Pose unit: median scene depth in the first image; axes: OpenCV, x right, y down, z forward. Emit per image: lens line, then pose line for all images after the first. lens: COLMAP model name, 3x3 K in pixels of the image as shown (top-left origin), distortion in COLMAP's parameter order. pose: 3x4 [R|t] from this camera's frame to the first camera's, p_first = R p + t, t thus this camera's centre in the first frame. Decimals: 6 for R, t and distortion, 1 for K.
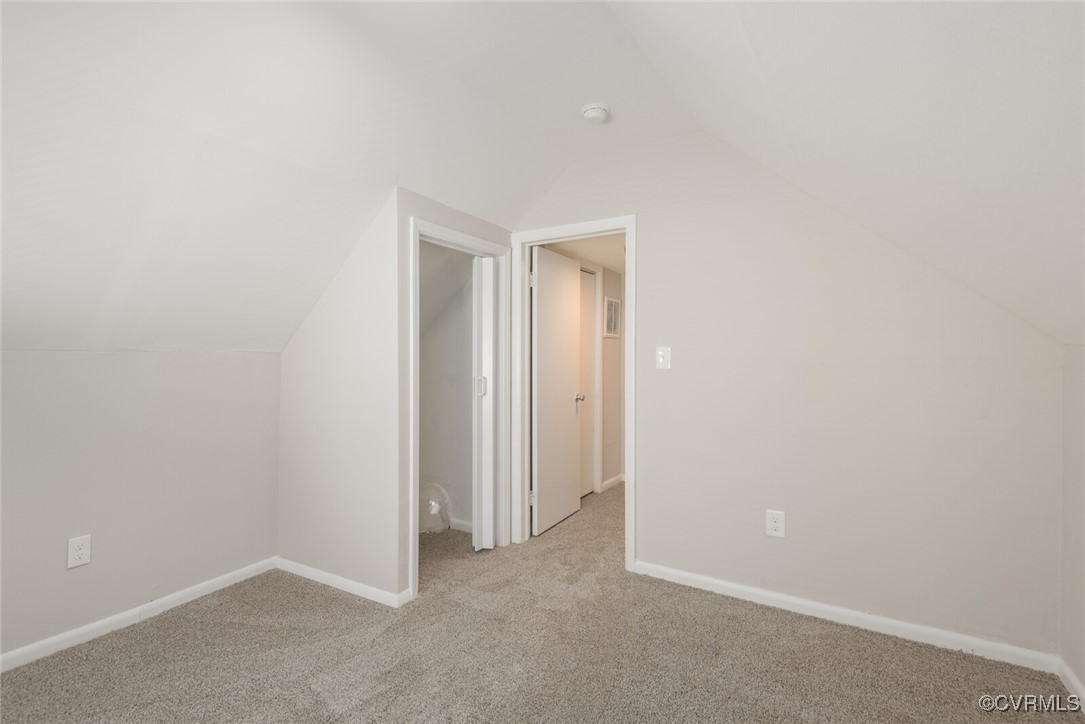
lens RADIAL K [[507.1, 0, 541.9], [0, 507.1, 358.1], [0, 0, 1]] dist [-0.002129, -0.001637]
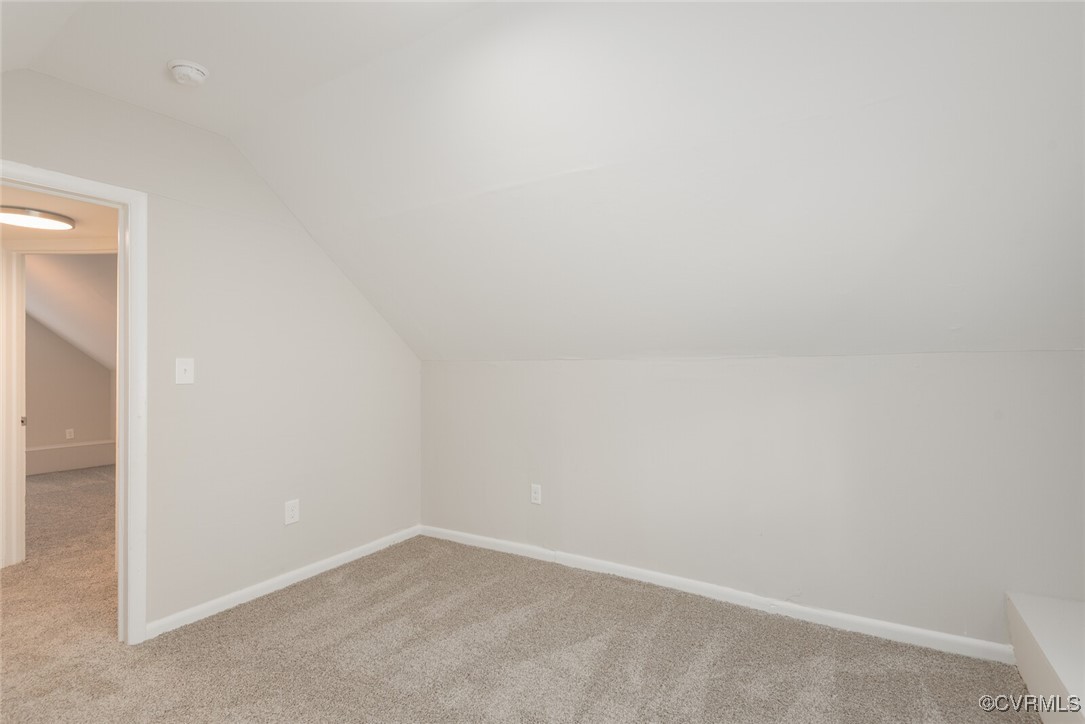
lens RADIAL K [[507.1, 0, 543.1], [0, 507.1, 360.7], [0, 0, 1]] dist [-0.002129, -0.001637]
pose [[0.013032, -0.001631, 0.999914, -0.680738], [0.013817, 0.999903, 0.001451, -0.011565], [-0.999820, 0.013797, 0.013053, 0.404193]]
